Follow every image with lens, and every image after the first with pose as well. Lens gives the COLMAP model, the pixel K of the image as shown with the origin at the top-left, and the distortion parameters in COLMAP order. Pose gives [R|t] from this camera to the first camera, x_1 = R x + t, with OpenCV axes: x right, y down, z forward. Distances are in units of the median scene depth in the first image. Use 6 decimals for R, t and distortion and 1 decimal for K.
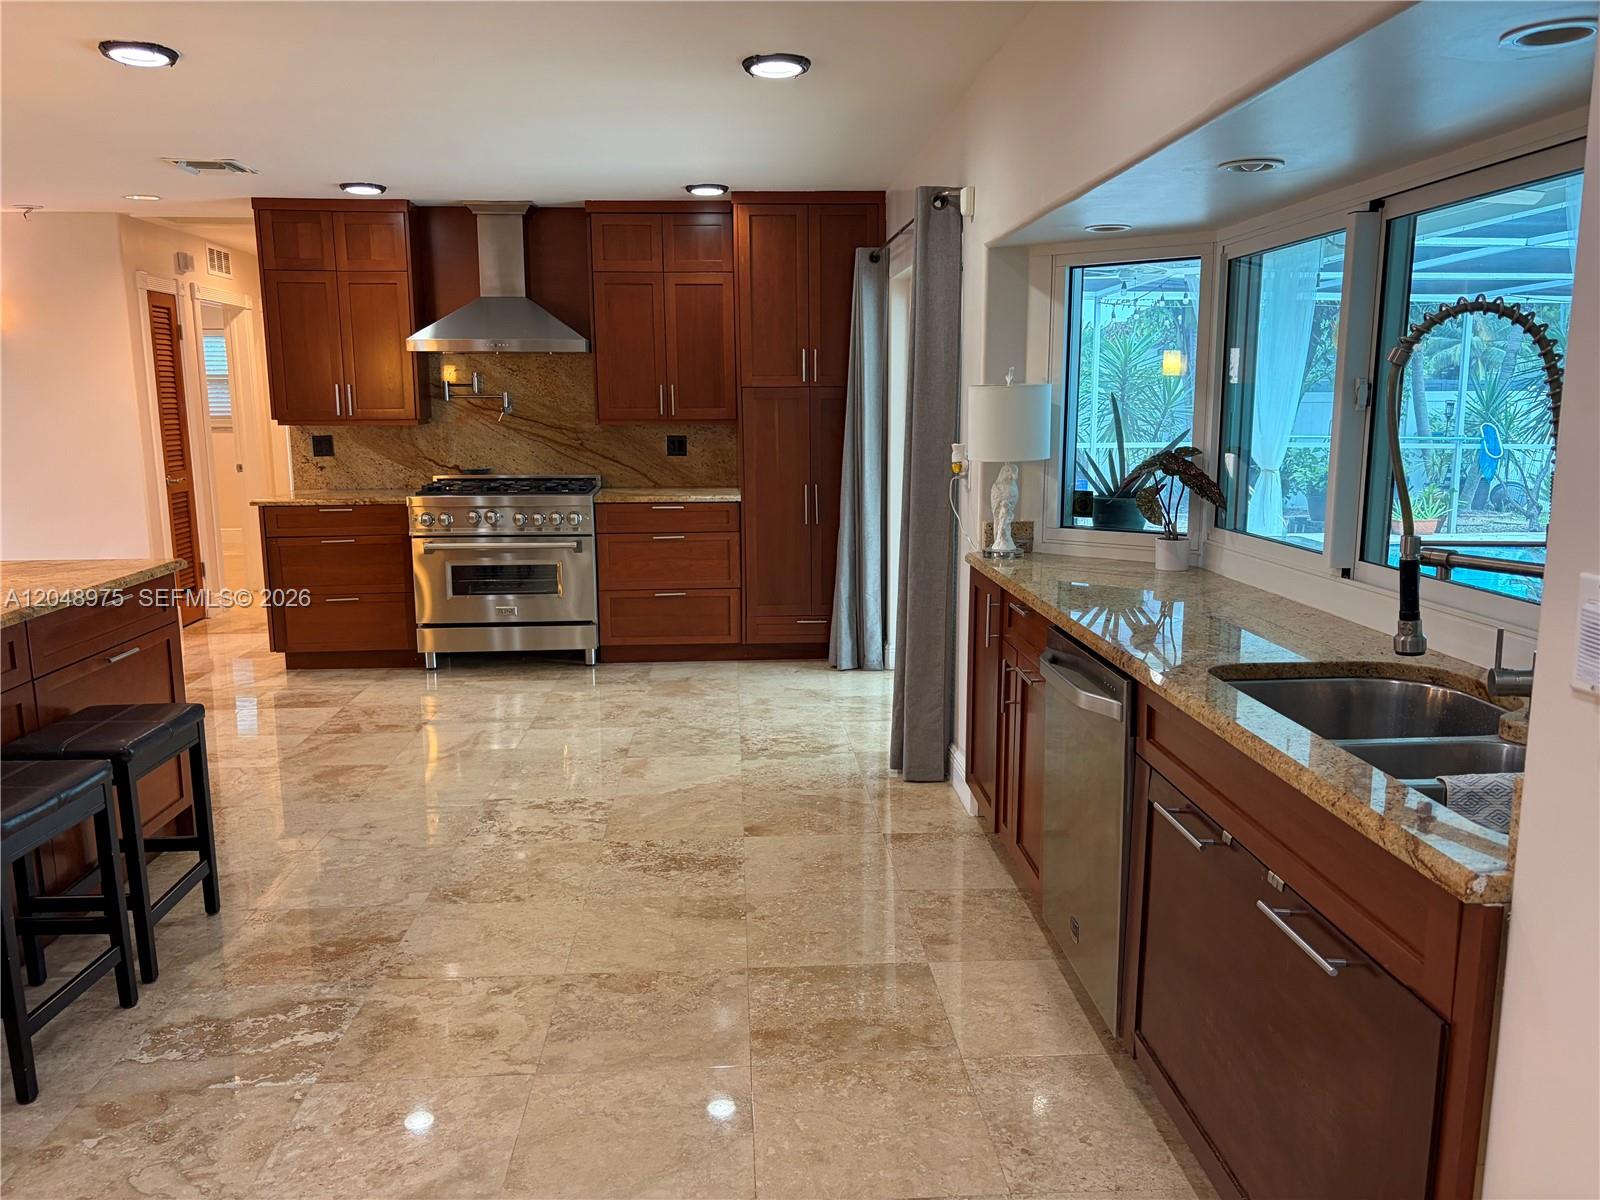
lens RADIAL K [[1210.7, 0, 800.4], [0, 1210.7, 601.5], [0, 0, 1]] dist [0.049157, -0.047963]
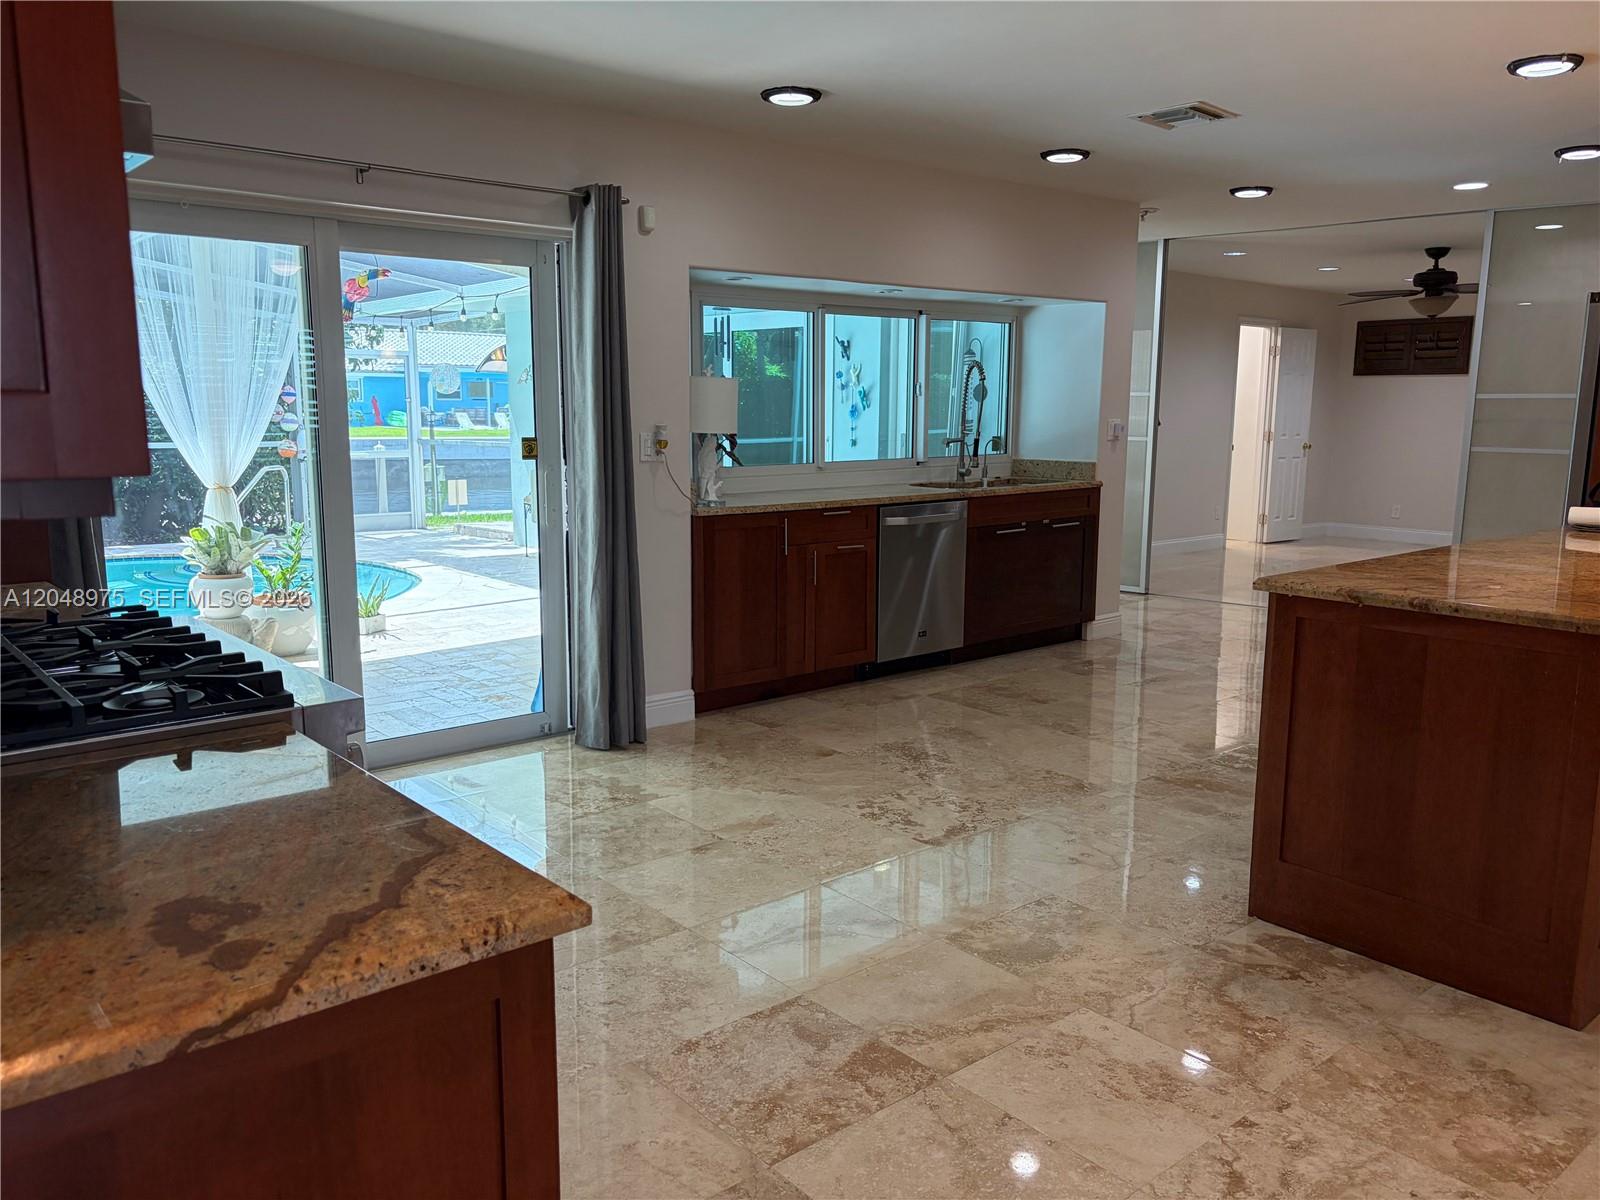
lens RADIAL K [[1210.7, 0, 799.3], [0, 1210.7, 603.3], [0, 0, 1]] dist [0.049157, -0.047963]
pose [[-0.594361, -0.119376, 0.795289, -0.844909], [0.146646, 0.956252, 0.253133, -0.224552], [-0.790715, 0.267078, -0.550853, 1.475670]]
